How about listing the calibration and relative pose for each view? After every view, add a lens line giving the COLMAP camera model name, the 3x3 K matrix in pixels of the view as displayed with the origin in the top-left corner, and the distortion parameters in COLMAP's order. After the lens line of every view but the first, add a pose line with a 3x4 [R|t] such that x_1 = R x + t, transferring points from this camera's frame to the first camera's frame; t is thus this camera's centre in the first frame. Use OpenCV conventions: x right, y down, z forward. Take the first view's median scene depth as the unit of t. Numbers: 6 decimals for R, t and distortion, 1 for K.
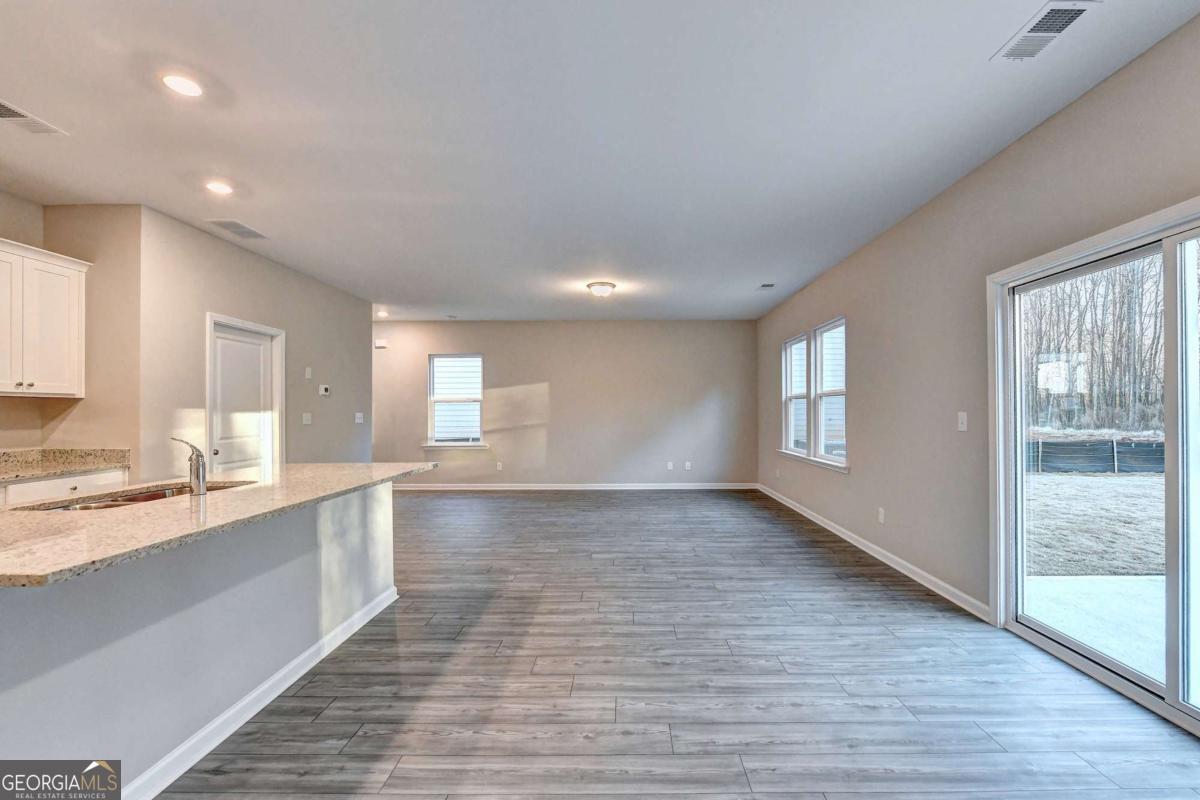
lens RADIAL K [[485.1, 0, 627.4], [0, 485.1, 404.7], [0, 0, 1]] dist [-0.010421, 0.000385]
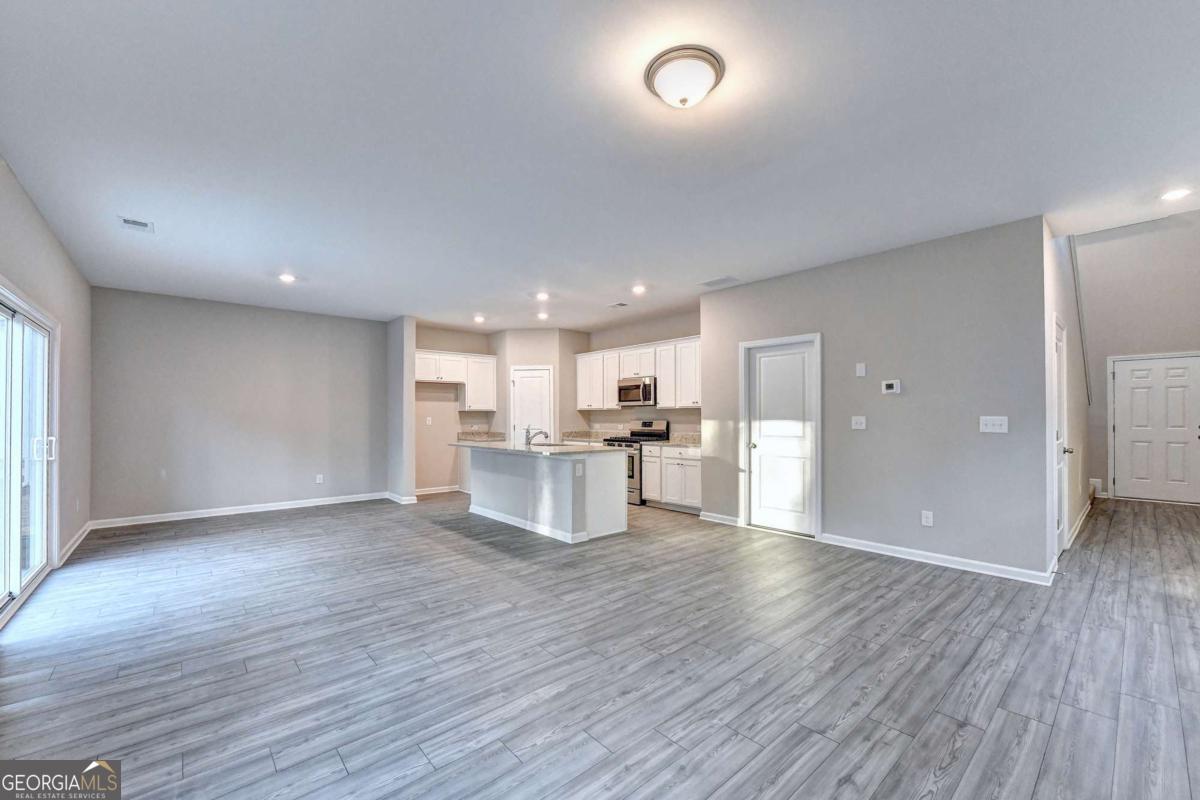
lens RADIAL K [[485.1, 0, 604.8], [0, 485.1, 409.5], [0, 0, 1]] dist [-0.010421, 0.000385]
pose [[-0.753091, -0.002305, -0.657912, 0.409444], [0.015602, 0.999650, -0.021361, 0.026969], [0.657731, -0.026351, -0.752792, 2.159514]]
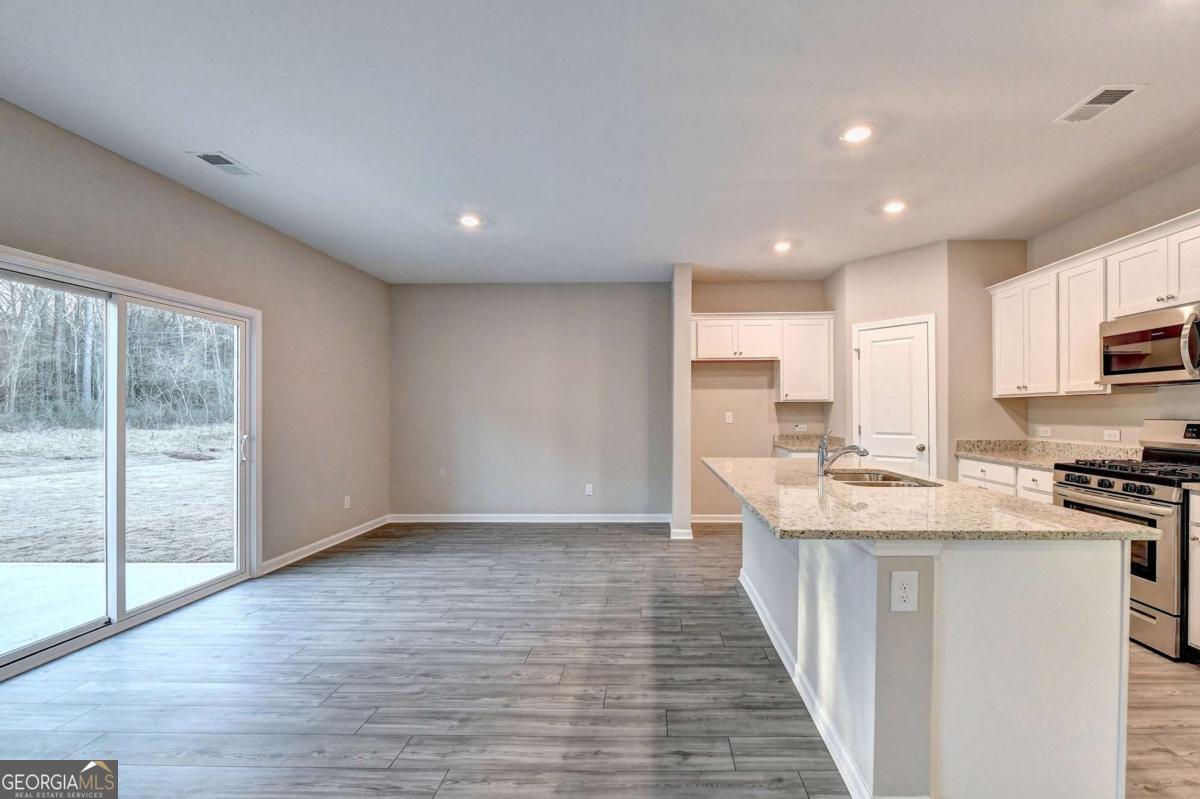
lens RADIAL K [[485.1, 0, 643.5], [0, 485.1, 423.0], [0, 0, 1]] dist [-0.010421, 0.000385]
pose [[-0.999678, 0.009405, 0.023554, -0.278744], [0.009622, 0.999912, 0.009145, 0.018725], [-0.023466, 0.009369, -0.999681, 1.427179]]
